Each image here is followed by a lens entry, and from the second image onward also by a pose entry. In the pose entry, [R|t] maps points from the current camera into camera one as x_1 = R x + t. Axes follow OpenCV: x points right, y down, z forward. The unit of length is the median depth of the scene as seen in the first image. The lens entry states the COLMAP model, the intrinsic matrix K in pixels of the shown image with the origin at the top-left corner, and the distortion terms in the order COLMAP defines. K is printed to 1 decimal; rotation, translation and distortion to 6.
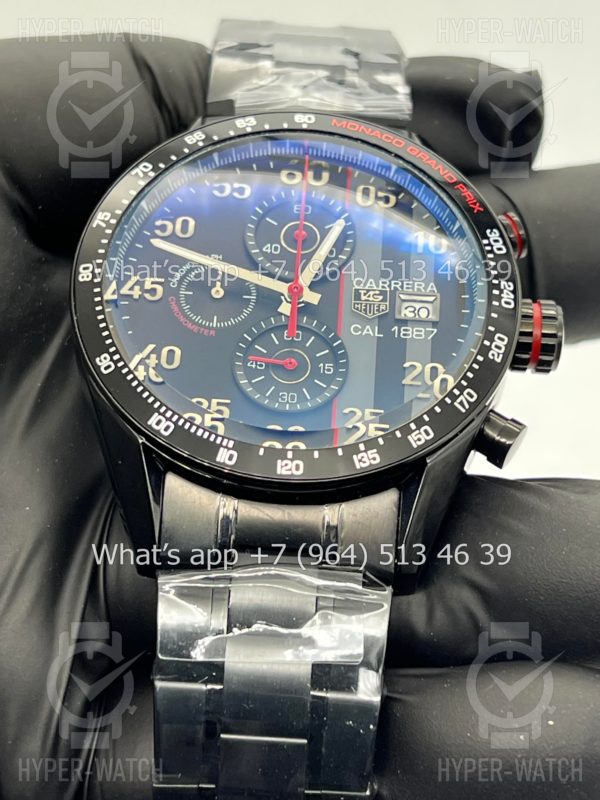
lens RADIAL K [[1897.6, 0, 300.0], [0, 1897.6, 400.0], [0, 0, 1]] dist [0.053465, 0.163807]
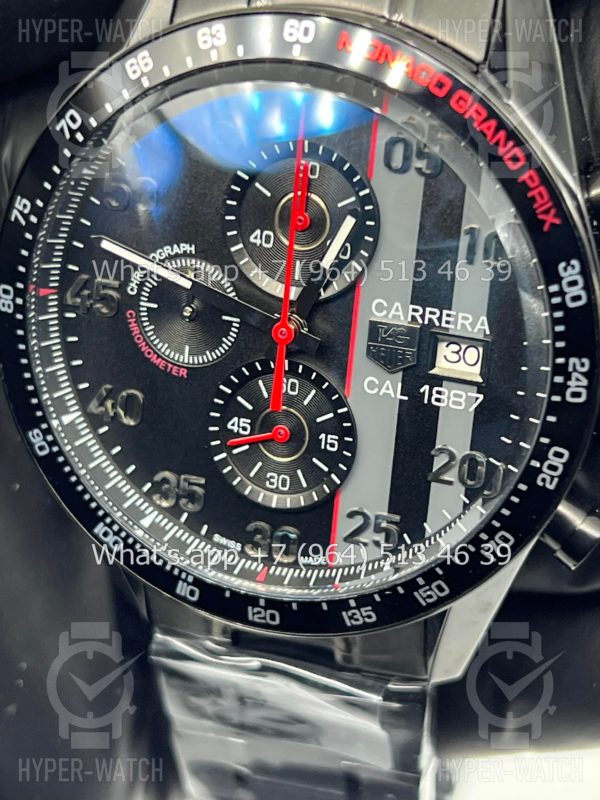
lens RADIAL K [[1891.9, 0, 300.0], [0, 1891.9, 400.0], [0, 0, 1]] dist [0.171515, -0.609282]
pose [[0.939710, 0.116829, -0.321398, 0.234415], [0.150543, 0.702542, 0.695537, -0.533647], [0.307055, -0.701987, 0.642597, 0.538035]]
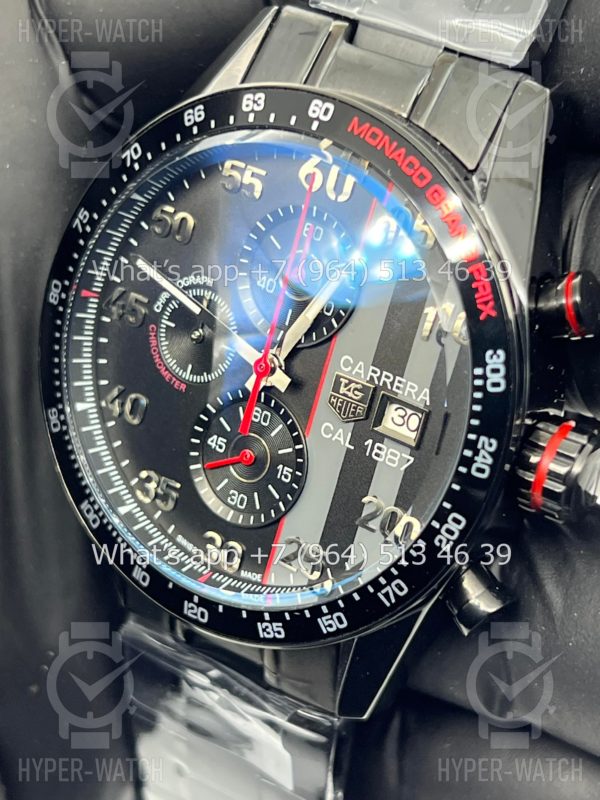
lens RADIAL K [[1897.6, 0, 300.0], [0, 1897.6, 400.0], [0, 0, 1]] dist [0.053465, 0.163807]
pose [[0.810061, 0.286415, -0.511631, 0.428414], [0.098205, 0.793978, 0.599963, -0.531420], [0.578062, -0.536252, 0.615043, 0.513950]]
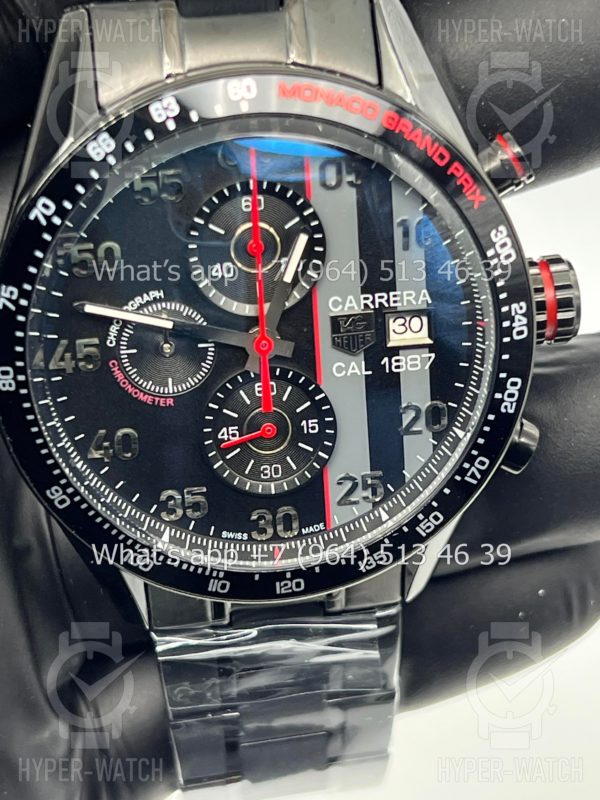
lens RADIAL K [[1891.9, 0, 300.0], [0, 1891.9, 400.0], [0, 0, 1]] dist [0.171515, -0.609282]
pose [[0.989460, -0.139178, 0.039988, -0.022931], [0.062094, 0.657250, 0.751111, -0.660901], [-0.130820, -0.740711, 0.658964, 0.446927]]
